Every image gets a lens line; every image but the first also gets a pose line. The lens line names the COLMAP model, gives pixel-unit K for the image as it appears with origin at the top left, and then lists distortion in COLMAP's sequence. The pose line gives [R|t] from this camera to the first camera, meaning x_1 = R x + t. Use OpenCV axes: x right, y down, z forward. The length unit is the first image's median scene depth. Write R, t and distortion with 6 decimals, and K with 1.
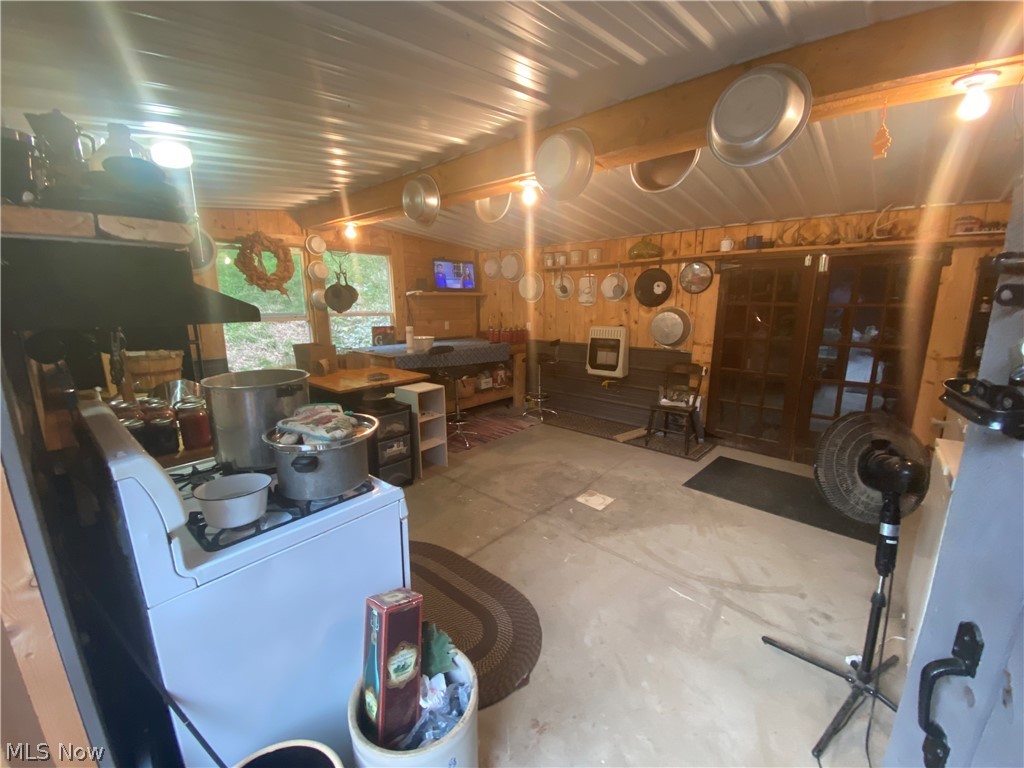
lens RADIAL K [[418.0, 0, 509.5], [0, 418.0, 388.5], [0, 0, 1]] dist [-0.002850, -0.000821]
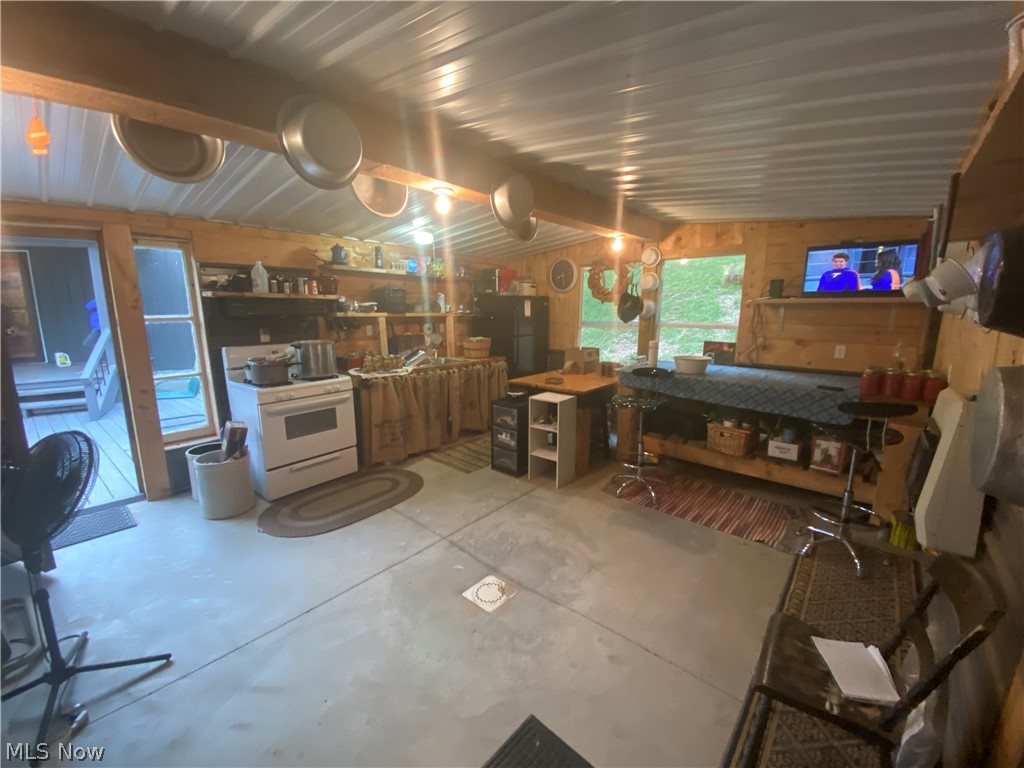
lens RADIAL K [[418.0, 0, 508.2], [0, 418.0, 384.4], [0, 0, 1]] dist [-0.002850, -0.000821]
pose [[-0.006498, 0.183490, -0.983000, 0.684430], [-0.207199, 0.961440, 0.180836, -0.170842], [0.978277, 0.204852, 0.031772, 0.765088]]
